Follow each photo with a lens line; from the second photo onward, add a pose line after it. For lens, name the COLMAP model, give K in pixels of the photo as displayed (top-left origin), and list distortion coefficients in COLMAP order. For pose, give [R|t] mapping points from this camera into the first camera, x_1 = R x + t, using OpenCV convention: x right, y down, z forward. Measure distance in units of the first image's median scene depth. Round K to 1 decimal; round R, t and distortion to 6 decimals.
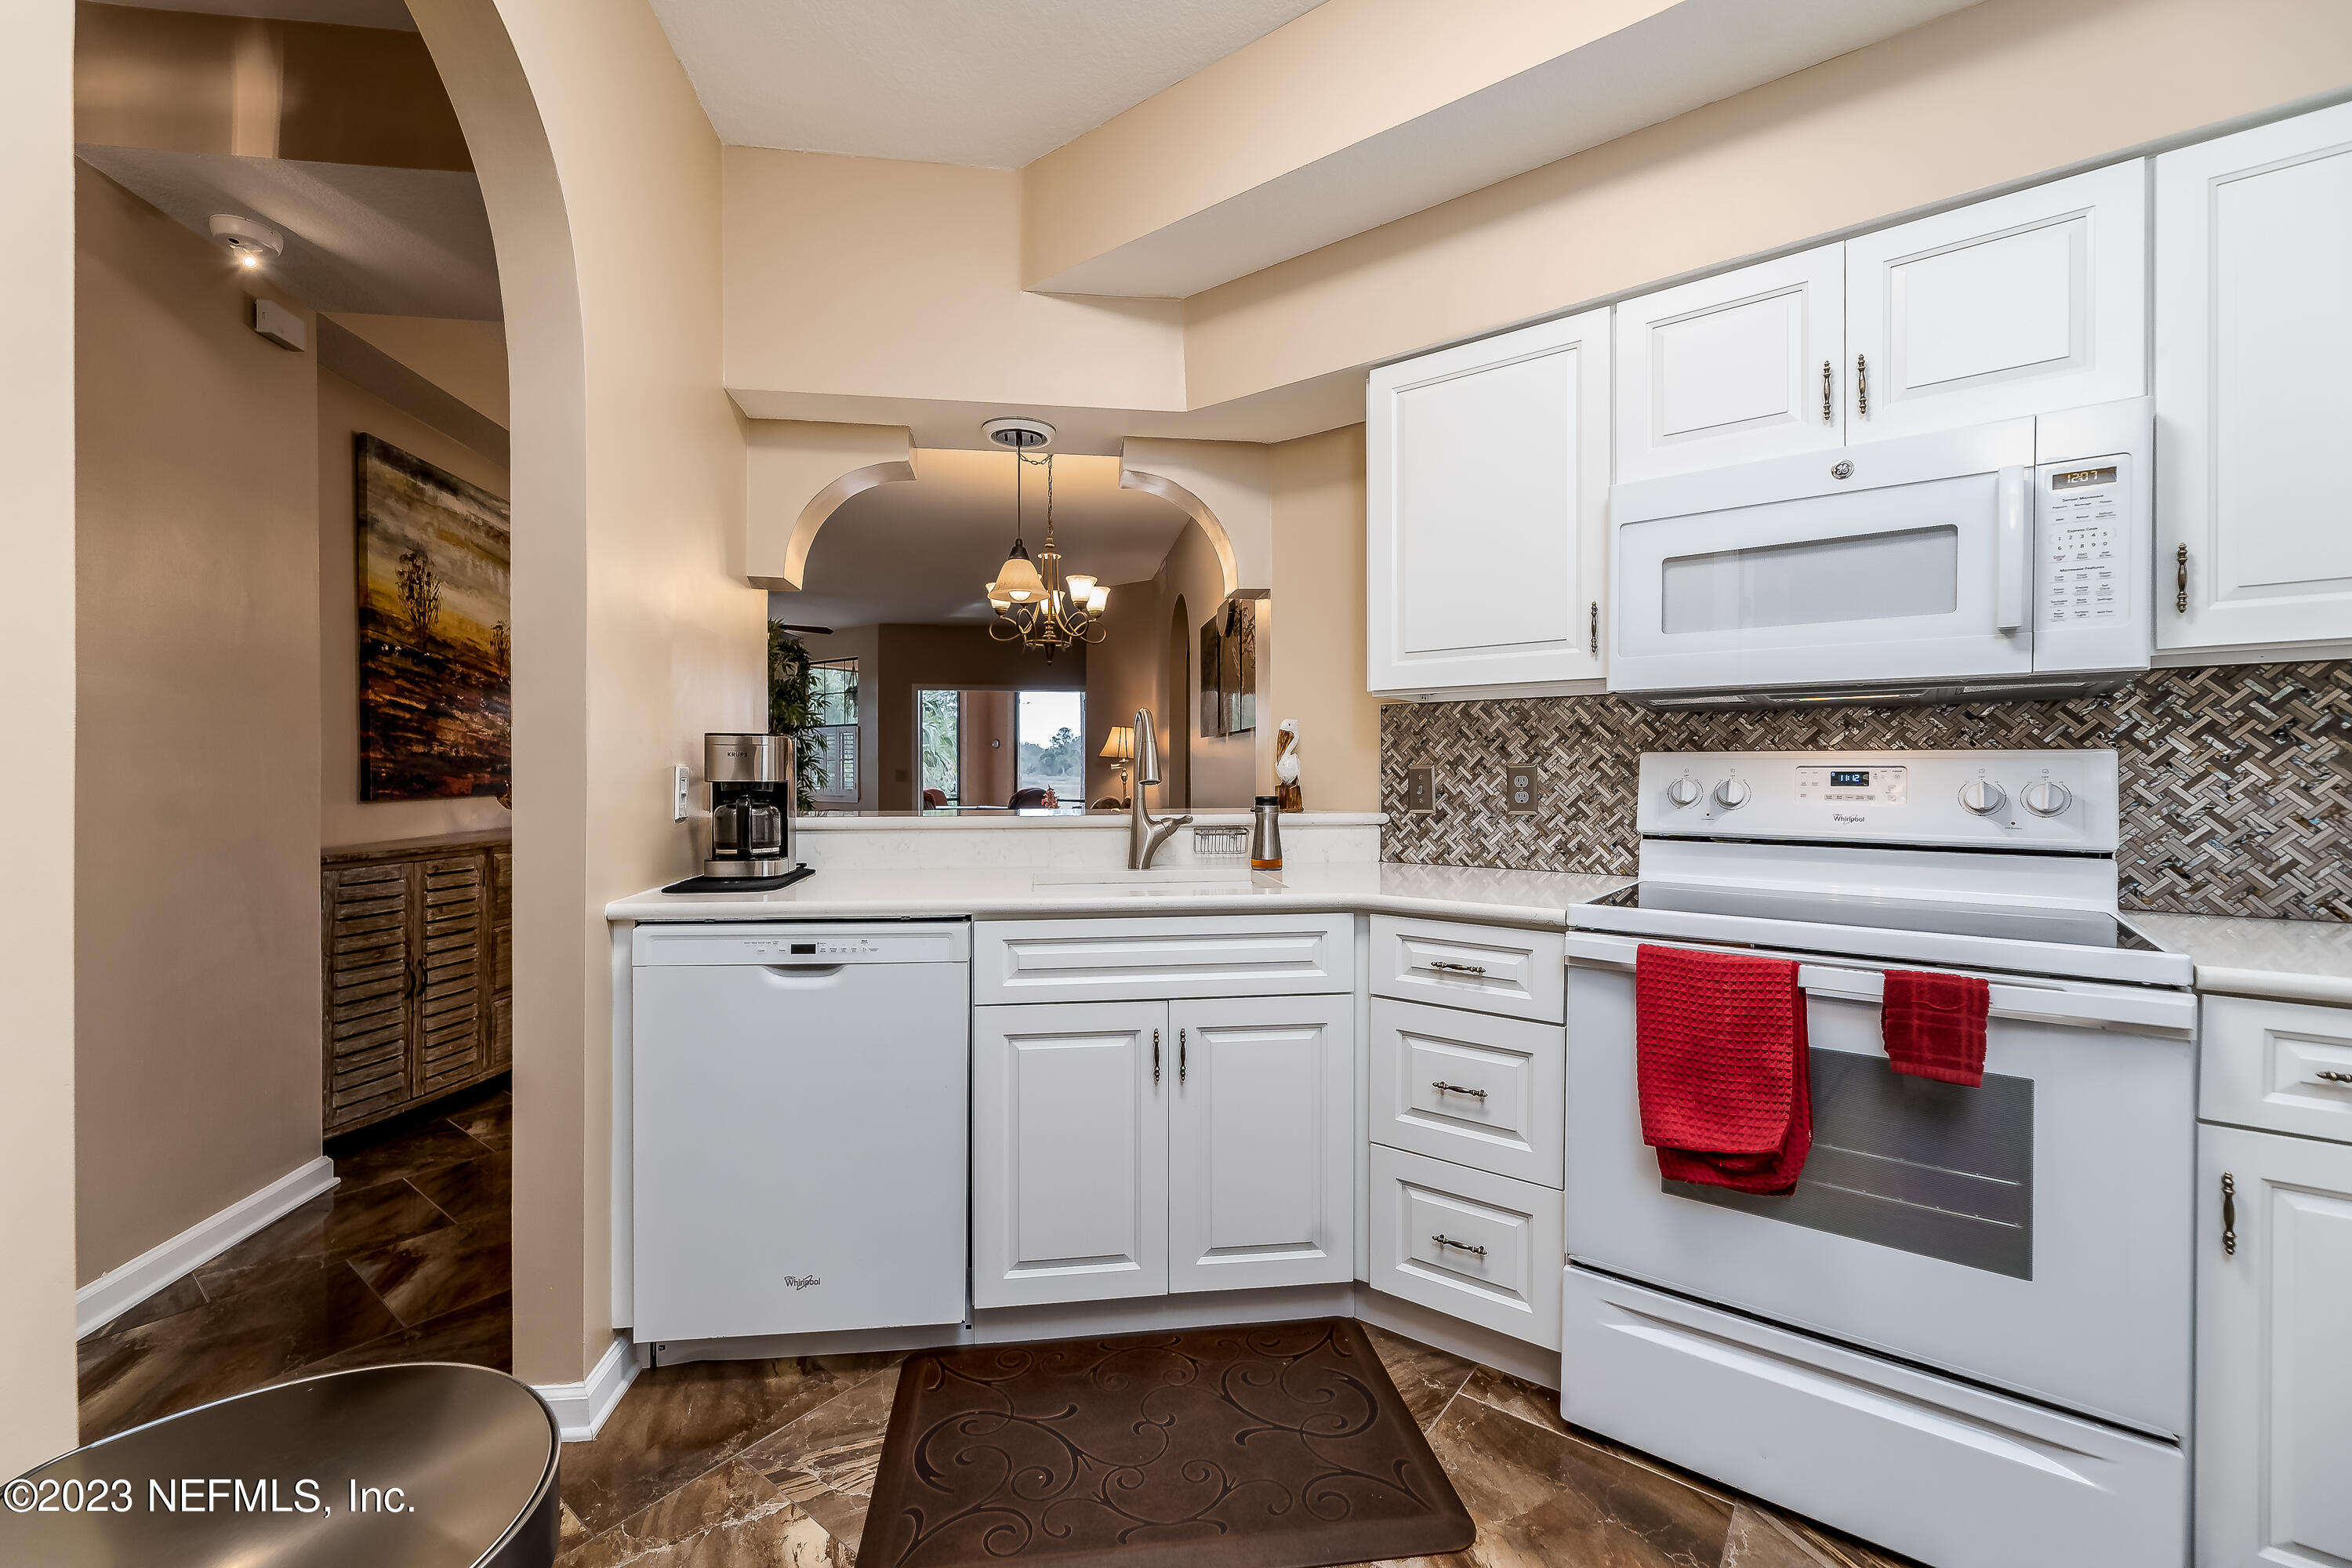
lens RADIAL K [[979.4, 0, 1176.0], [0, 979.4, 784.0], [0, 0, 1]] dist [-0.001594, 0.000162]
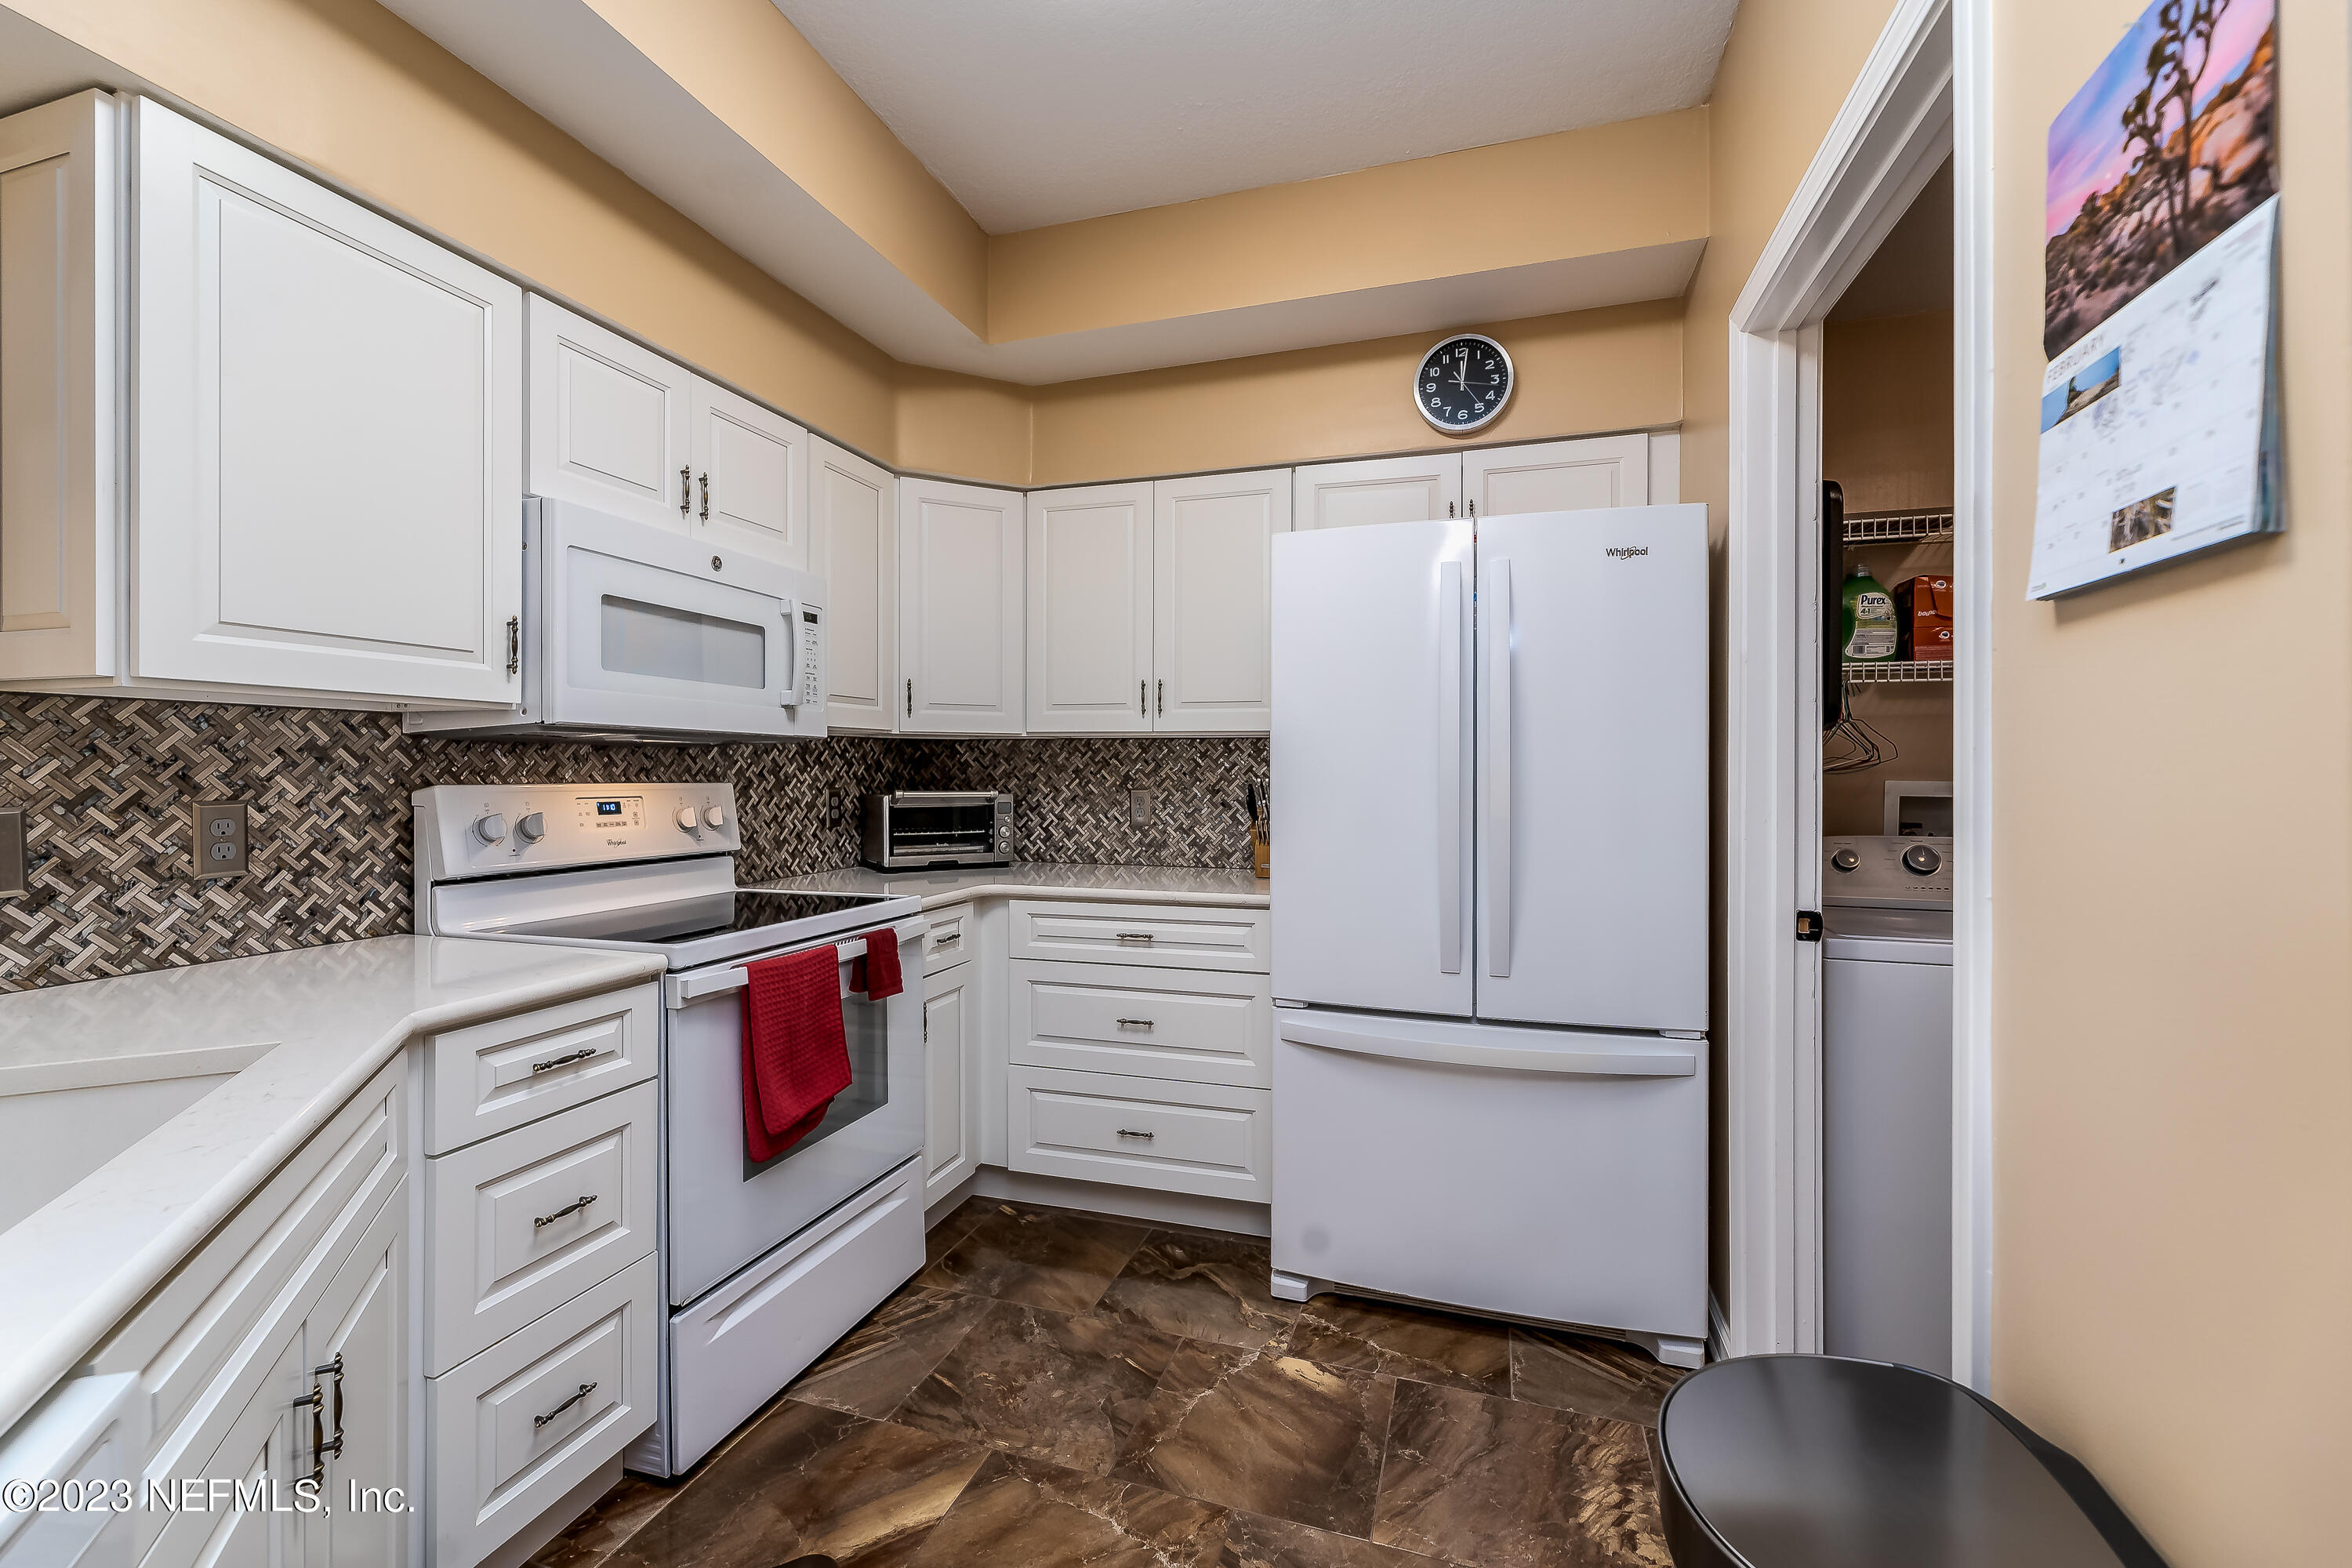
lens RADIAL K [[966.1, 0, 1170.9], [0, 966.1, 774.9], [0, 0, 1]] dist [-0.001372, 0.000268]
pose [[-0.337150, -0.002871, 0.941447, -0.496933], [0.010663, 0.999920, 0.006868, -0.037408], [-0.941391, 0.012354, -0.337092, 0.631091]]
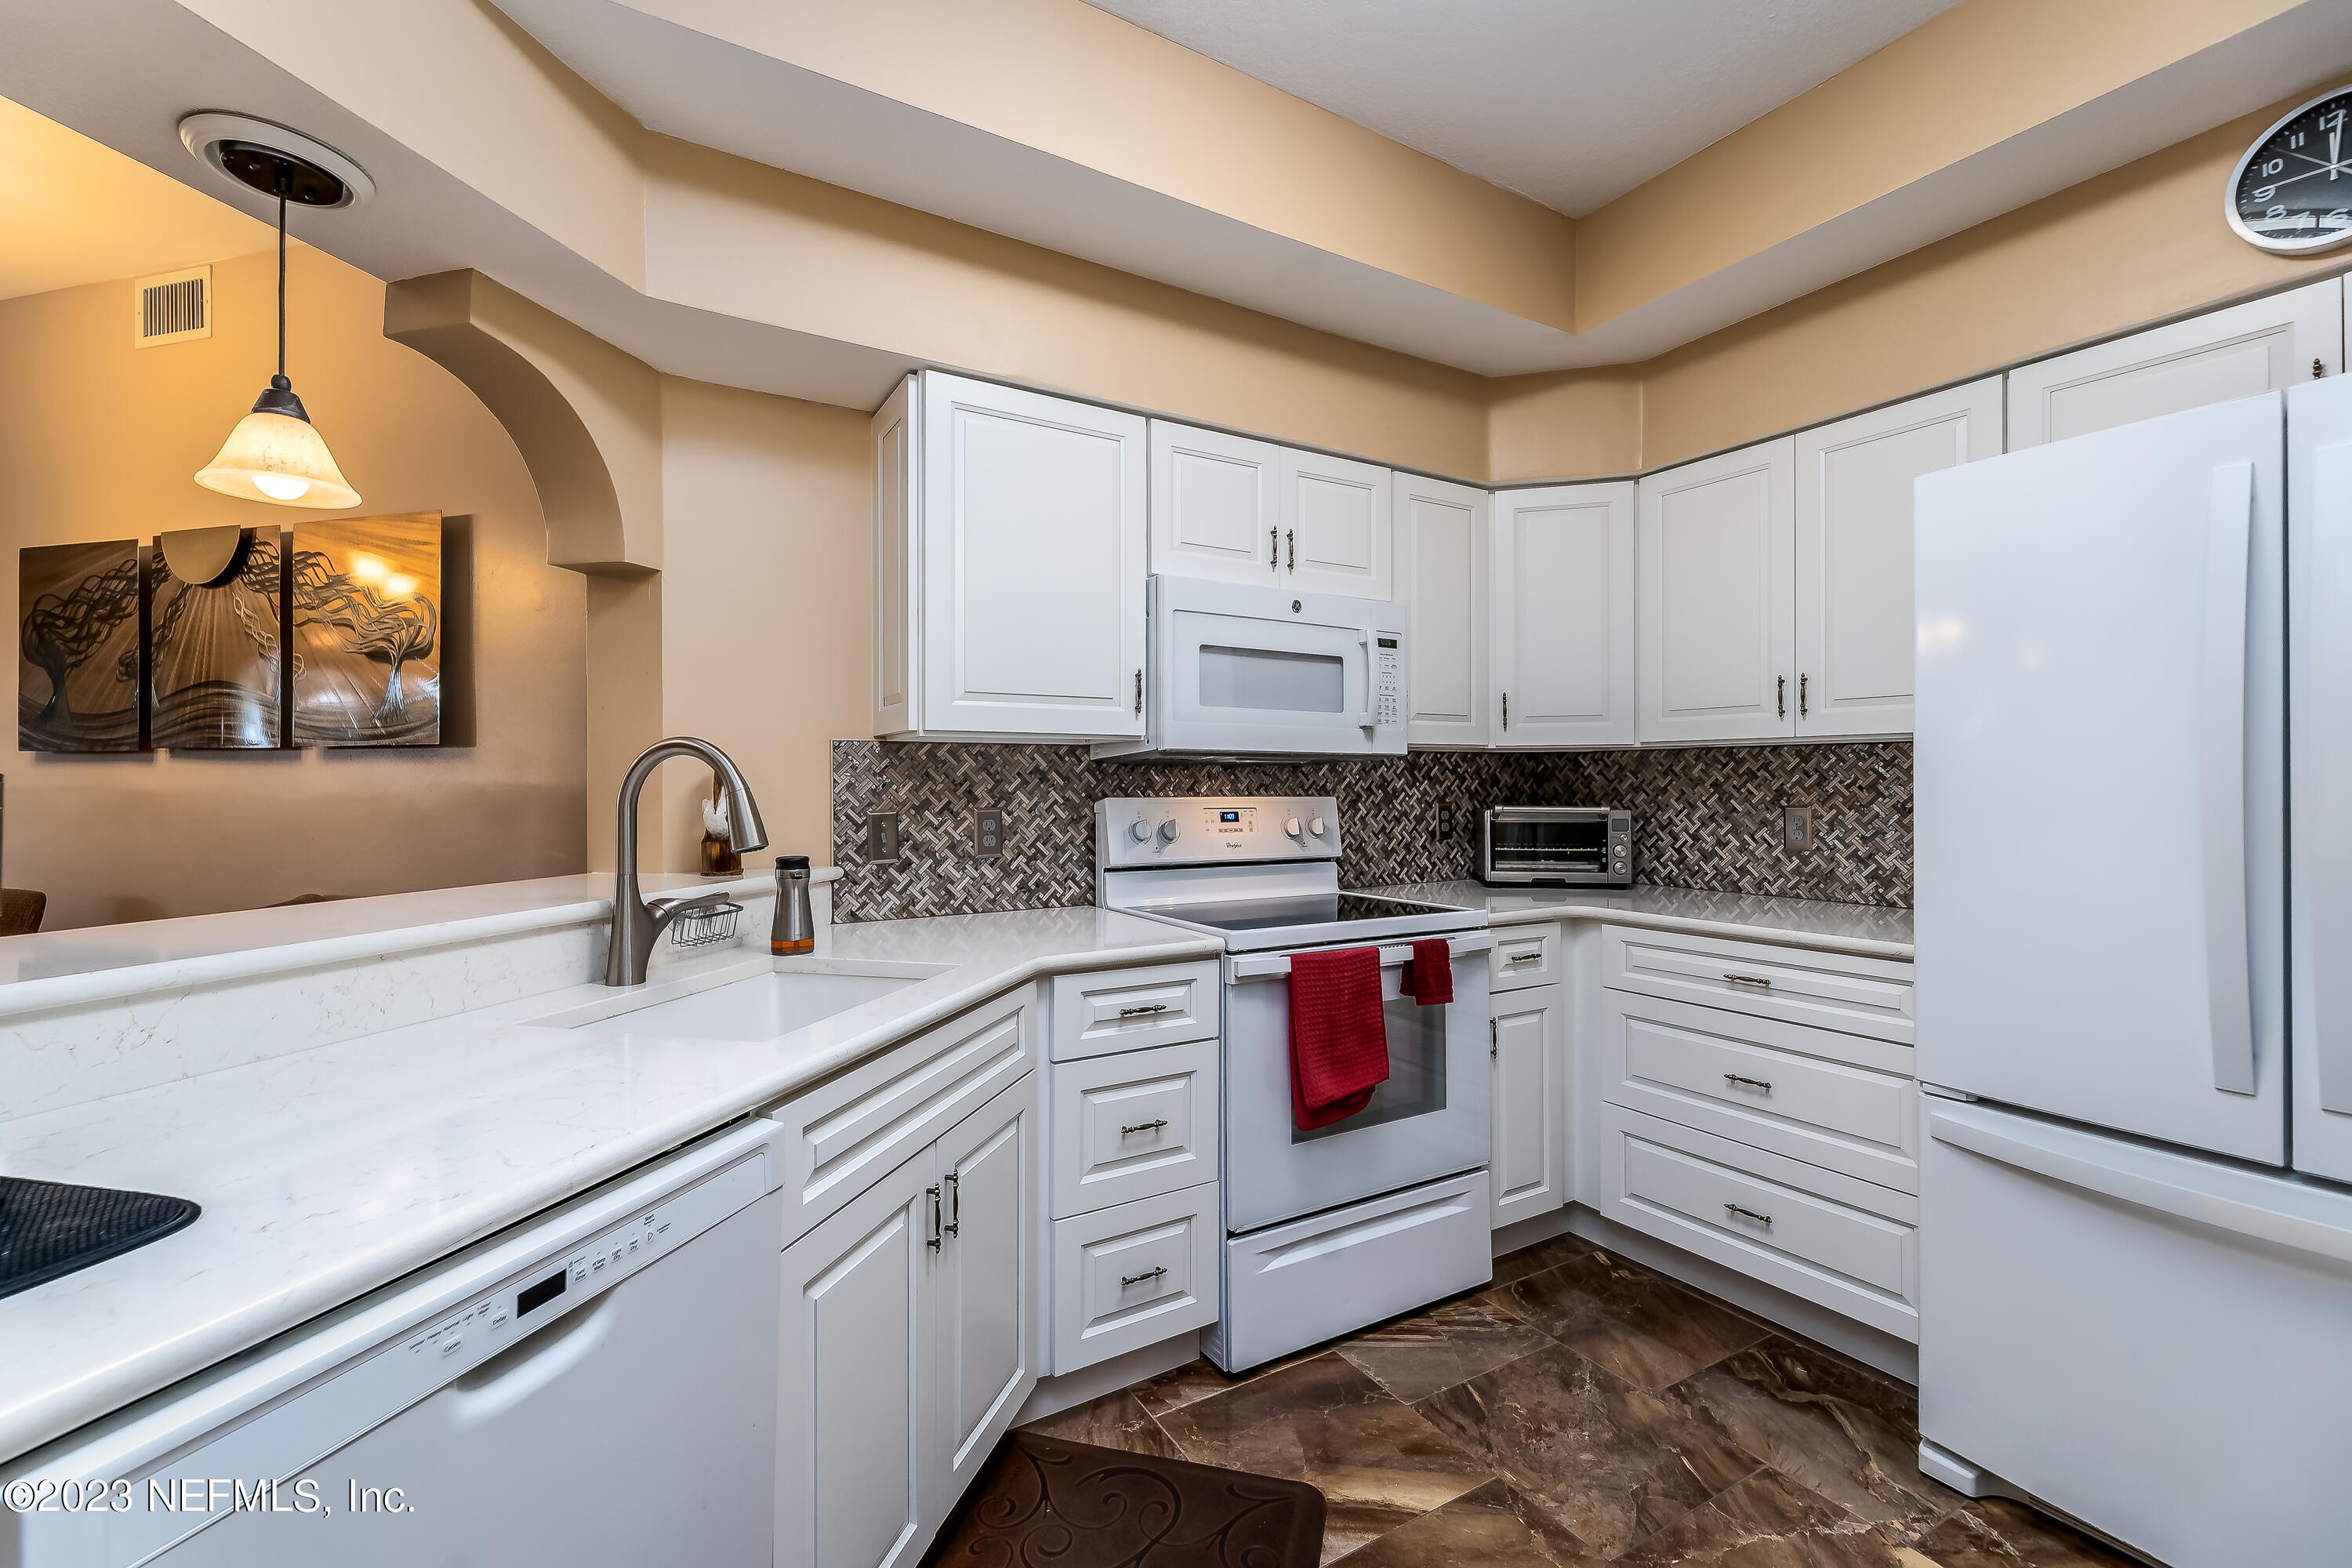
lens RADIAL K [[979.4, 0, 1176.0], [0, 979.4, 784.0], [0, 0, 1]] dist [-0.001594, 0.000162]
pose [[0.370578, 0.000742, 0.928801, -0.531402], [0.013690, 0.999887, -0.006261, -0.037343], [-0.928700, 0.015035, 0.370526, 0.456949]]
